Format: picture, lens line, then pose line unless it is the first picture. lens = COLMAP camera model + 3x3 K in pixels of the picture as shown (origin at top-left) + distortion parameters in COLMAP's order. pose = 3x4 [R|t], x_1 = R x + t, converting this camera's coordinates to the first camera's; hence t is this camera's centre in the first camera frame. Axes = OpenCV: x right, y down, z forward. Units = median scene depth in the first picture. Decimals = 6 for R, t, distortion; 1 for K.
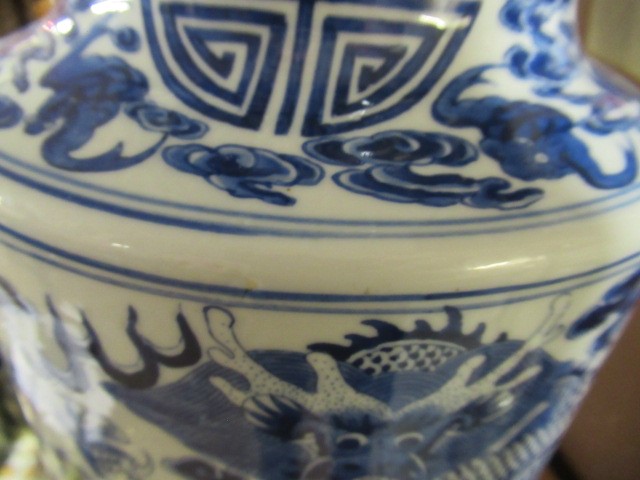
lens RADIAL K [[486.5, 0, 320.0], [0, 486.5, 240.0], [0, 0, 1]] dist [-0.002846, -0.000719]
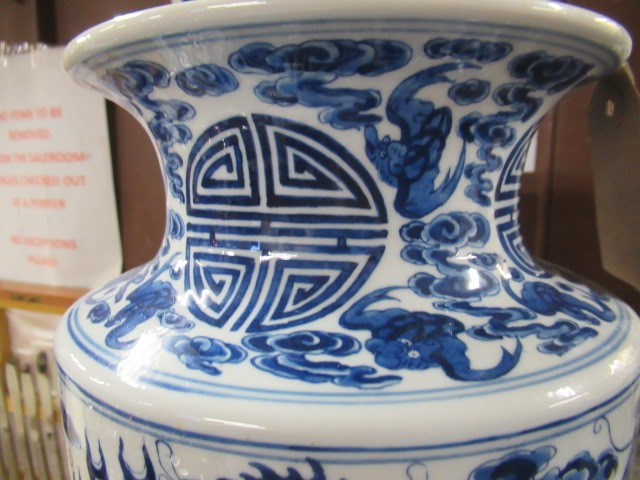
lens RADIAL K [[486.5, 0, 320.0], [0, 486.5, 240.0], [0, 0, 1]] dist [-0.002846, -0.000719]
pose [[0.950673, -0.030340, -0.308707, 0.675893], [-0.096937, 0.916304, -0.388576, 0.094528], [0.294659, 0.399333, 0.868164, -0.387884]]
